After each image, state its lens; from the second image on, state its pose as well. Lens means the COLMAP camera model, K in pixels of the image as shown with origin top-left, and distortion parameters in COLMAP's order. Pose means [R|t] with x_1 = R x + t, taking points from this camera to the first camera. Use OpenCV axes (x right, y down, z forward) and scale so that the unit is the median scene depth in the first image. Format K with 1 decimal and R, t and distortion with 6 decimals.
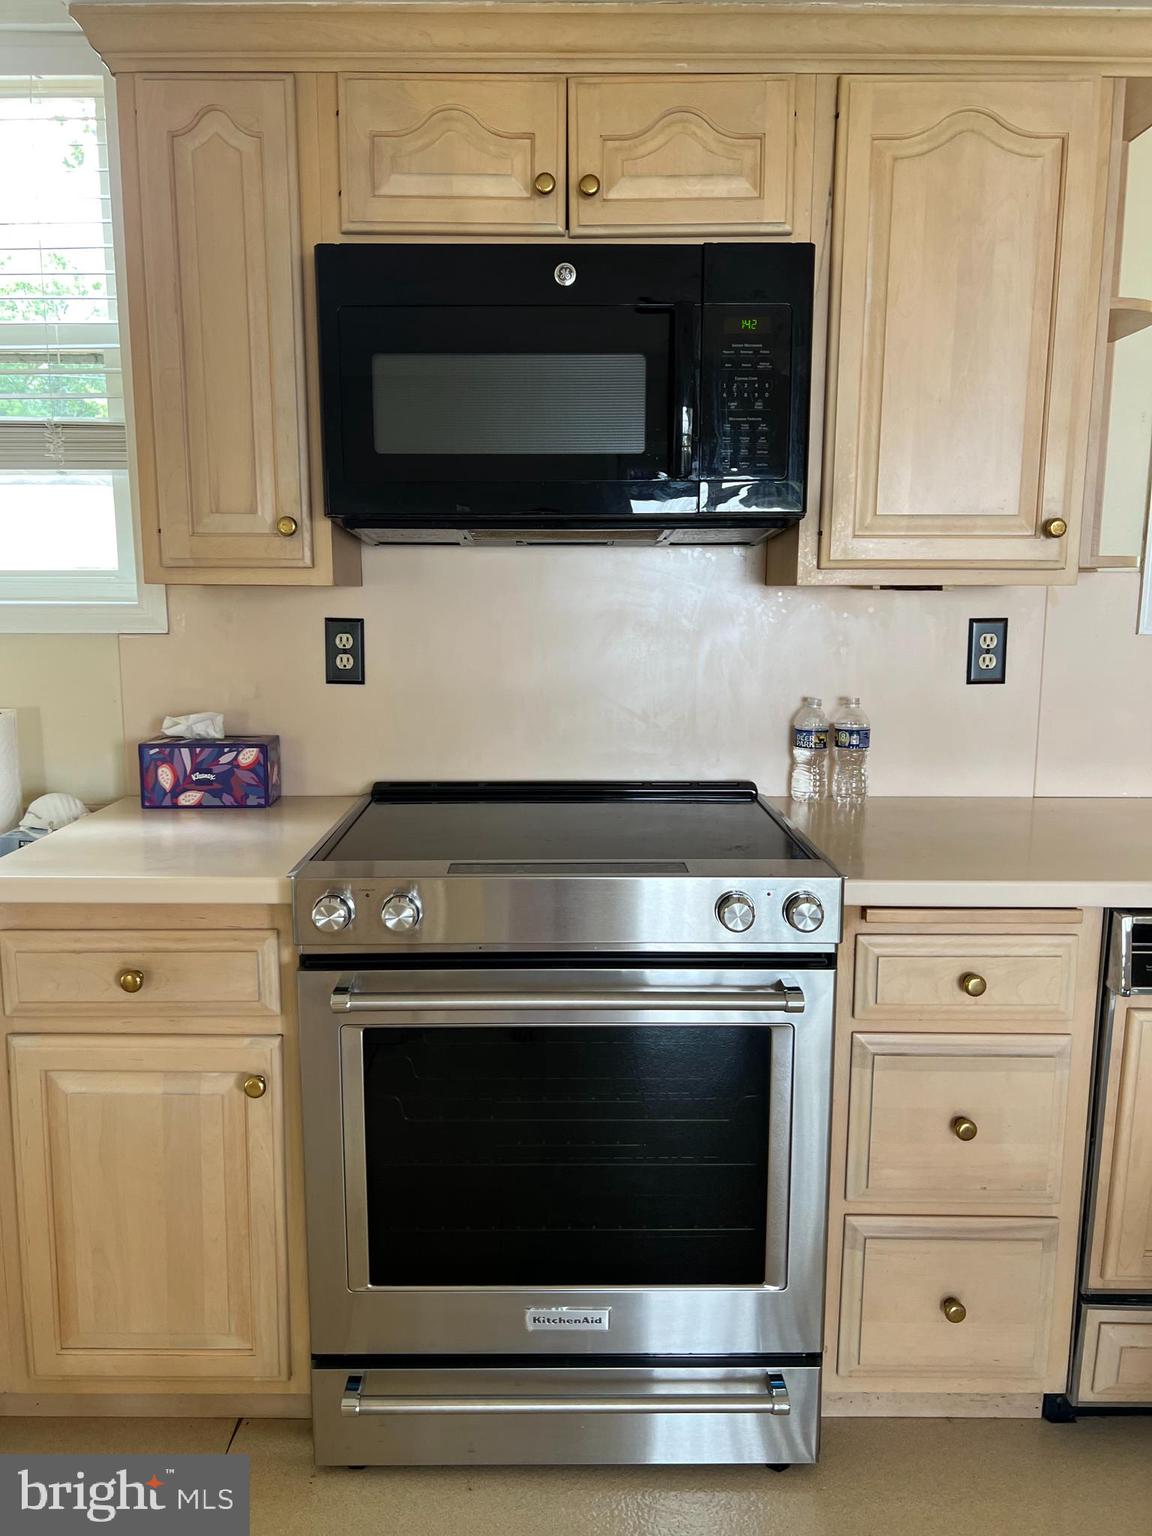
lens RADIAL K [[1151.2, 0, 576.8], [0, 1151.2, 763.4], [0, 0, 1]] dist [-0.014270, -0.005785]
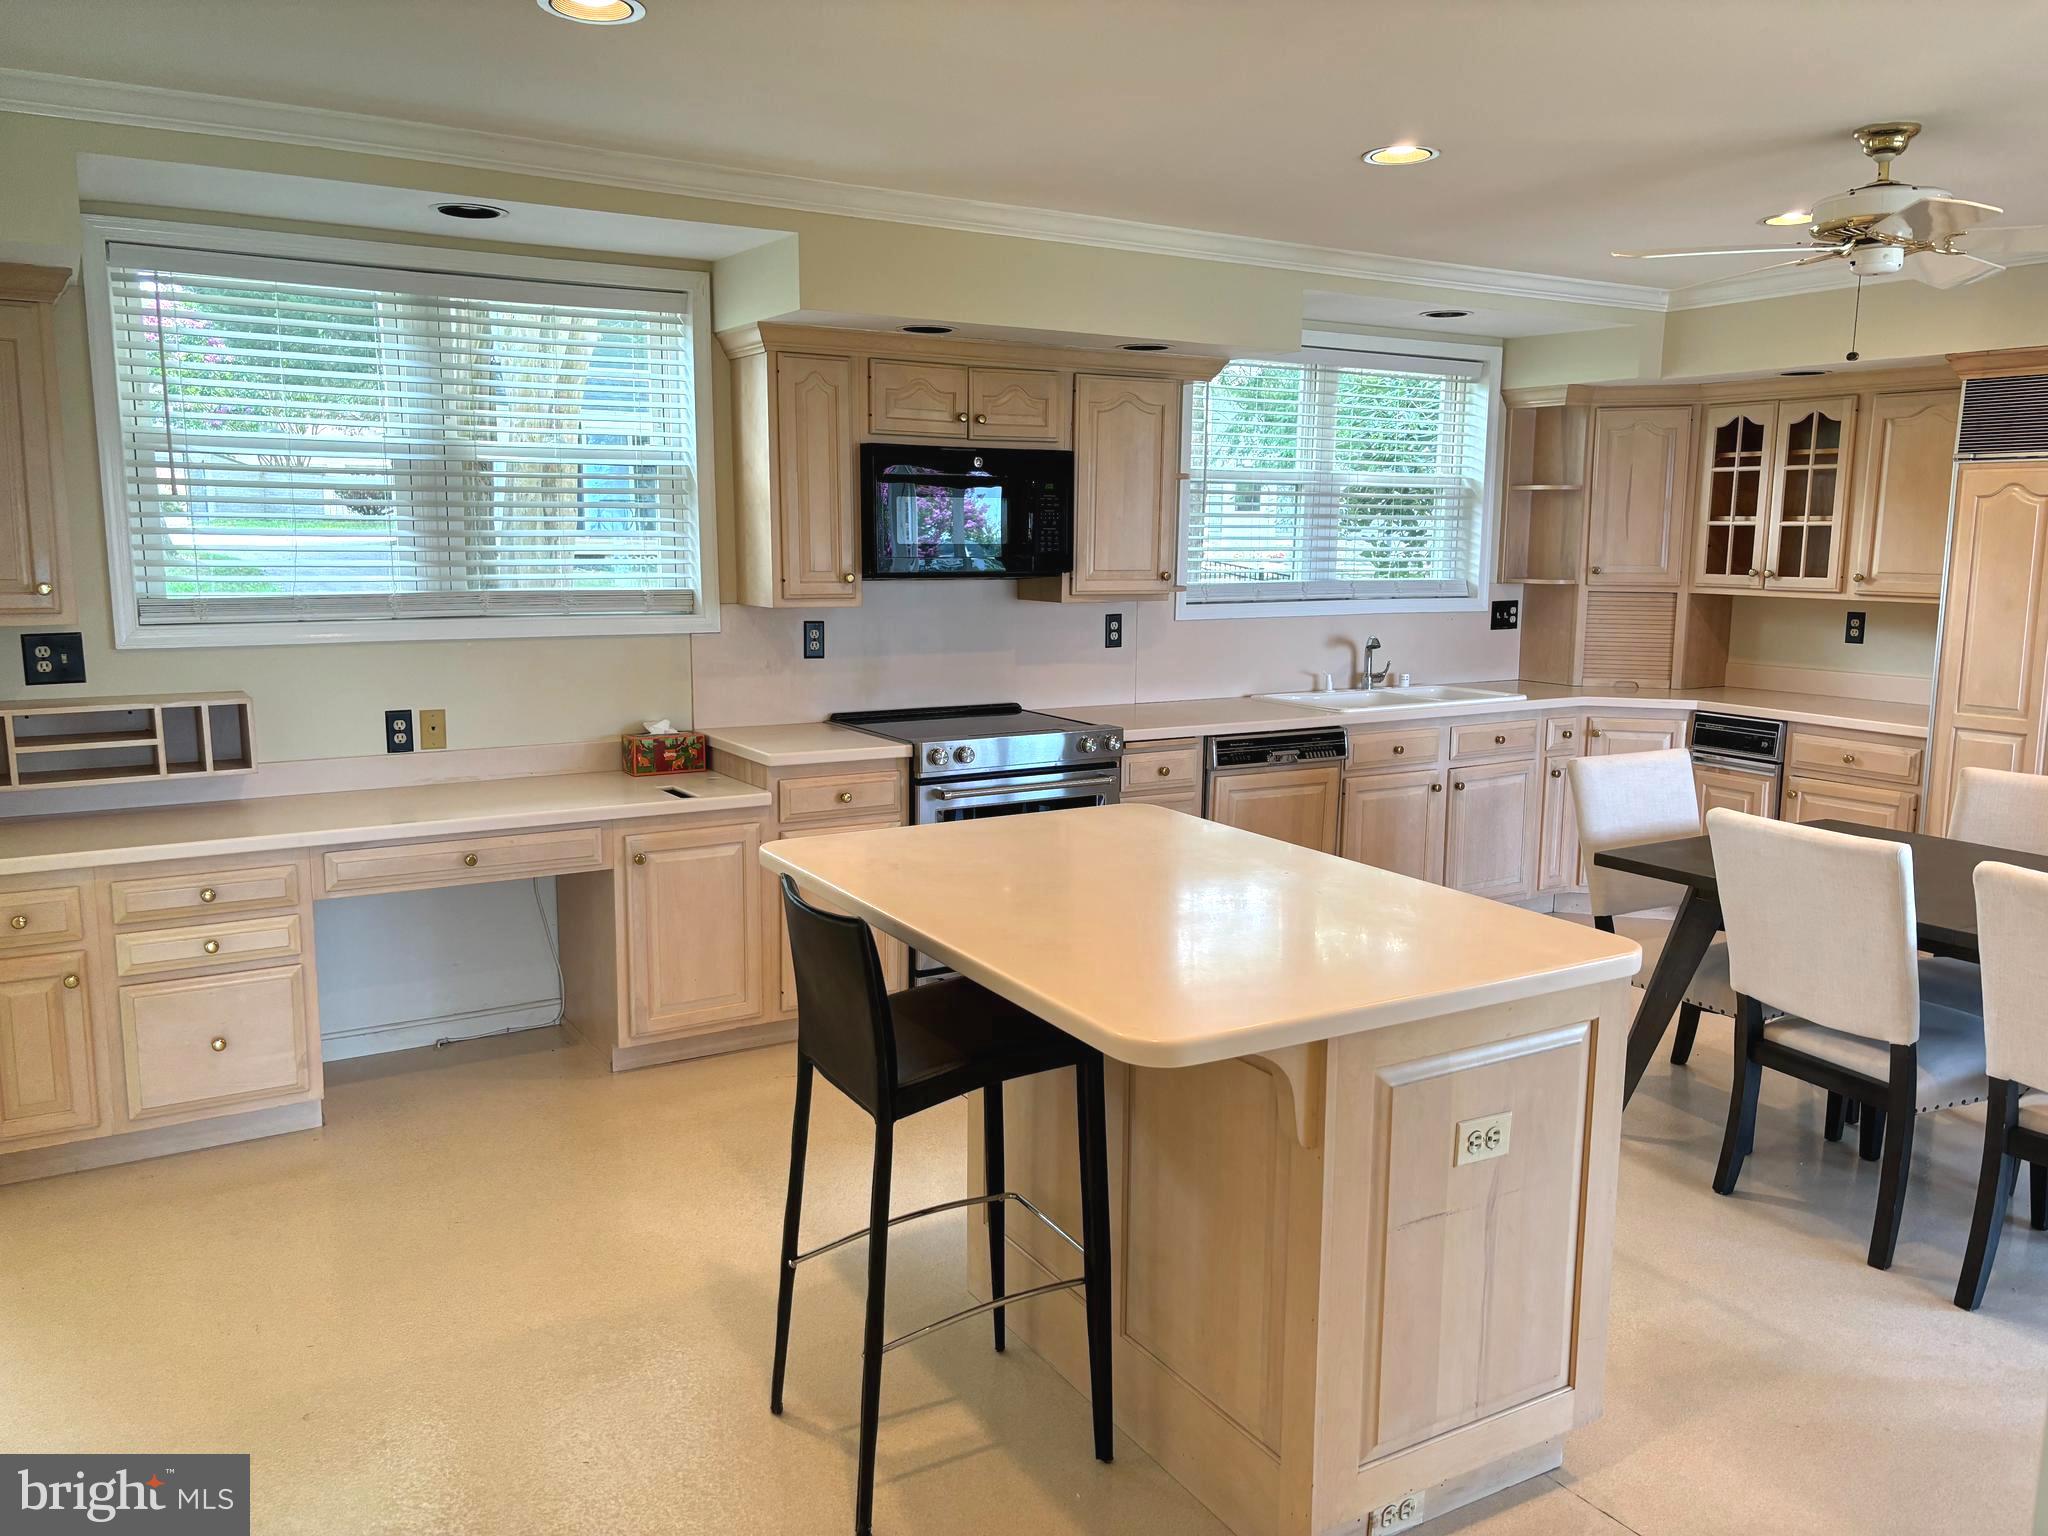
lens RADIAL K [[1554.5, 0, 1012.0], [0, 1554.5, 772.4], [0, 0, 1]] dist [-0.010056, 0.003278]
pose [[0.864009, -0.072619, 0.498212, -1.423266], [0.070253, 0.997252, 0.023525, 0.088535], [-0.498551, 0.014675, 0.866736, -1.523789]]
